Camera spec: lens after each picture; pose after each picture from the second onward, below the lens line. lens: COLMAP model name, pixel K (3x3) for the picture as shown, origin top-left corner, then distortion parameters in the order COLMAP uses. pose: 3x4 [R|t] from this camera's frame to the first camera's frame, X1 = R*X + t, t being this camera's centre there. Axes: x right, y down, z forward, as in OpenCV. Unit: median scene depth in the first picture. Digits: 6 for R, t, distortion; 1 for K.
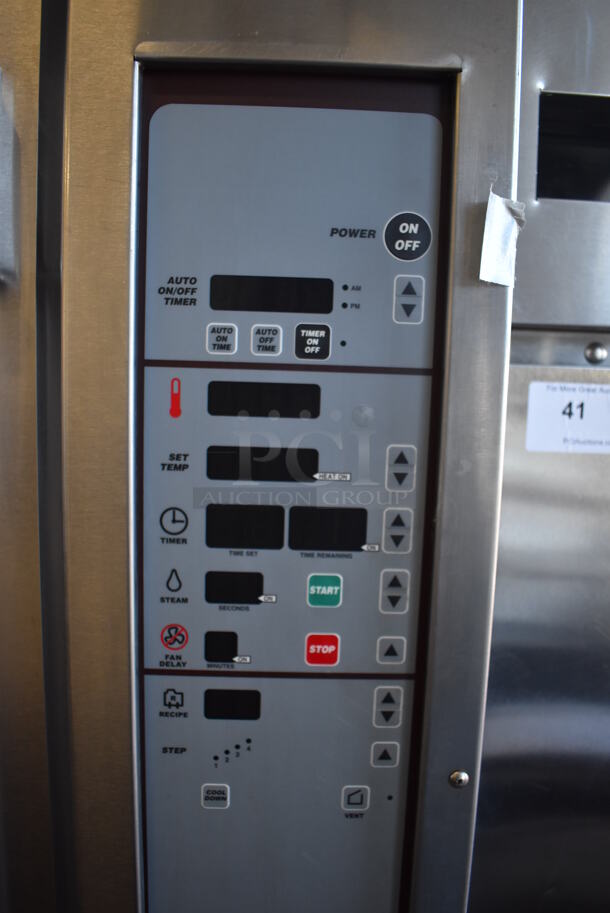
lens RADIAL K [[709.2, 0, 306.1], [0, 709.2, 459.7], [0, 0, 1]] dist [-0.103928, -0.004454]
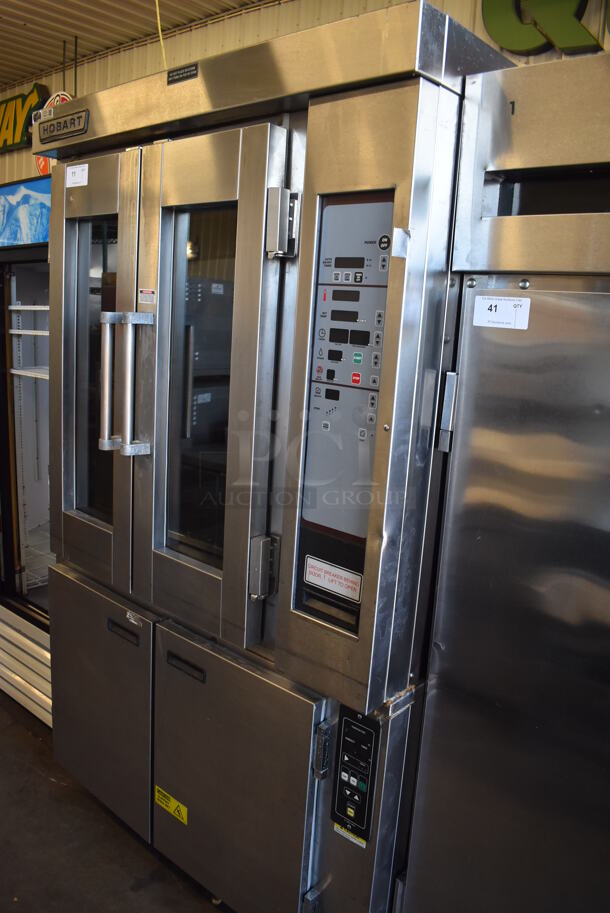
lens RADIAL K [[709.2, 0, 304.8], [0, 709.2, 457.3], [0, 0, 1]] dist [-0.103928, -0.004454]
pose [[0.724835, 0.153179, -0.671677, 2.035209], [-0.123482, 0.988066, 0.092077, 0.363071], [0.677765, 0.016200, 0.735100, -1.445558]]
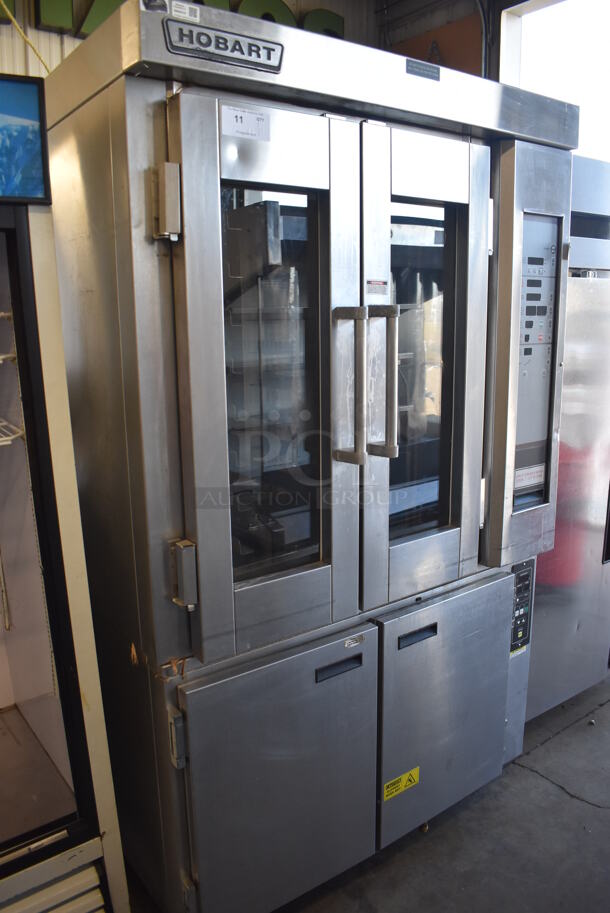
lens RADIAL K [[709.2, 0, 303.6], [0, 709.2, 456.6], [0, 0, 1]] dist [-0.103928, -0.004454]
pose [[0.835436, -0.153627, 0.527679, -3.949813], [0.102508, 0.986845, 0.125014, 0.316673], [-0.539943, -0.050350, 0.840194, -2.130628]]
